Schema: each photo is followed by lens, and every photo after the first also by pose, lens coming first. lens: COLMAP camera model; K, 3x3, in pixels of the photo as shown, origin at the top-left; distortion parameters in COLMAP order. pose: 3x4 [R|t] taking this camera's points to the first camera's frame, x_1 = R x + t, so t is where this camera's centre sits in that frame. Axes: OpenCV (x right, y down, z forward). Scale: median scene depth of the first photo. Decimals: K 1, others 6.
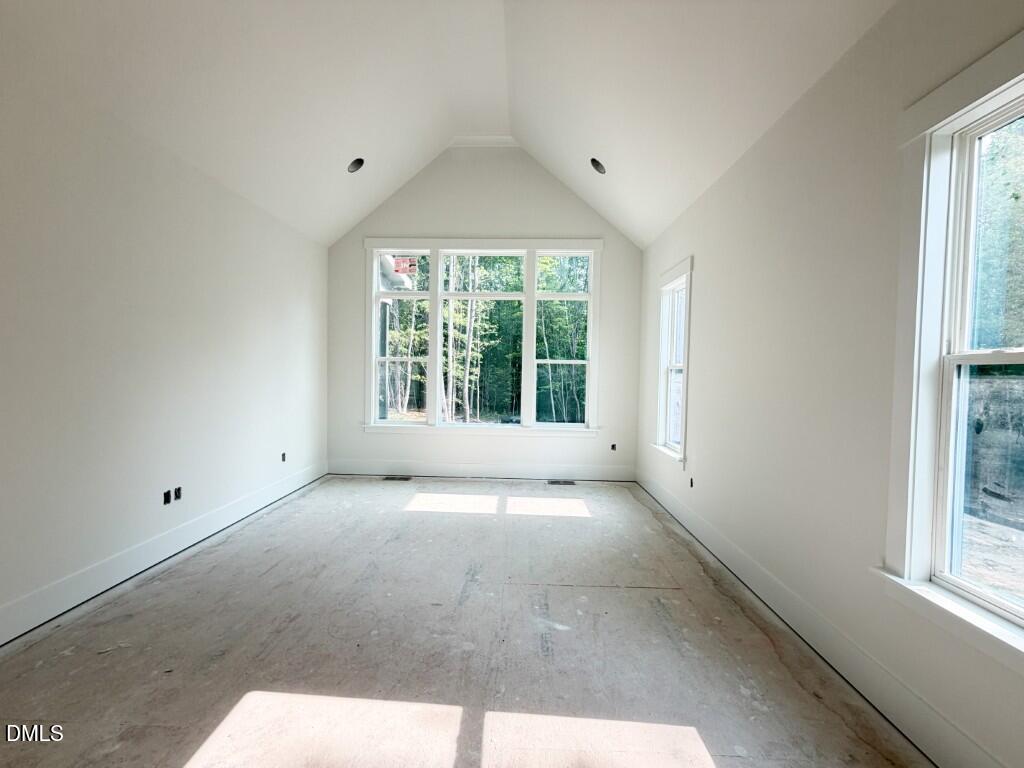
lens RADIAL K [[411.3, 0, 510.4], [0, 411.3, 383.5], [0, 0, 1]] dist [0.000581, -0.000162]
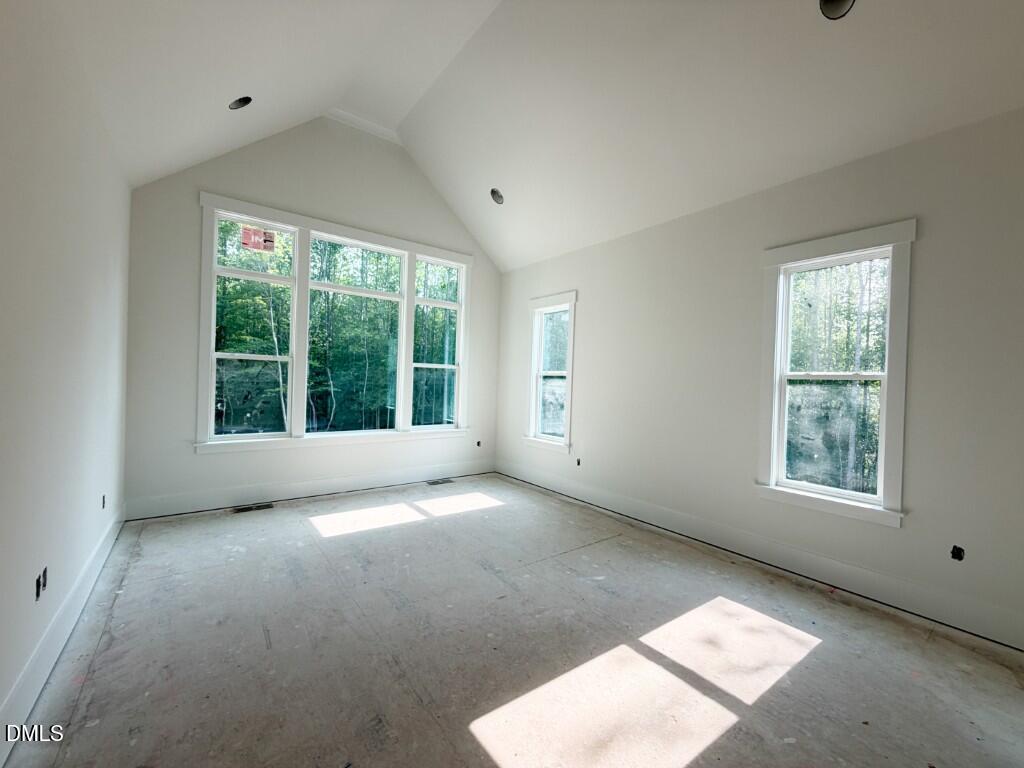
lens RADIAL K [[411.3, 0, 510.4], [0, 411.3, 383.5], [0, 0, 1]] dist [0.000581, -0.000162]
pose [[0.775967, 0.003483, 0.630764, -0.524636], [-0.000479, 0.999988, -0.004932, -0.005274], [-0.630773, 0.003525, 0.775959, 0.101975]]
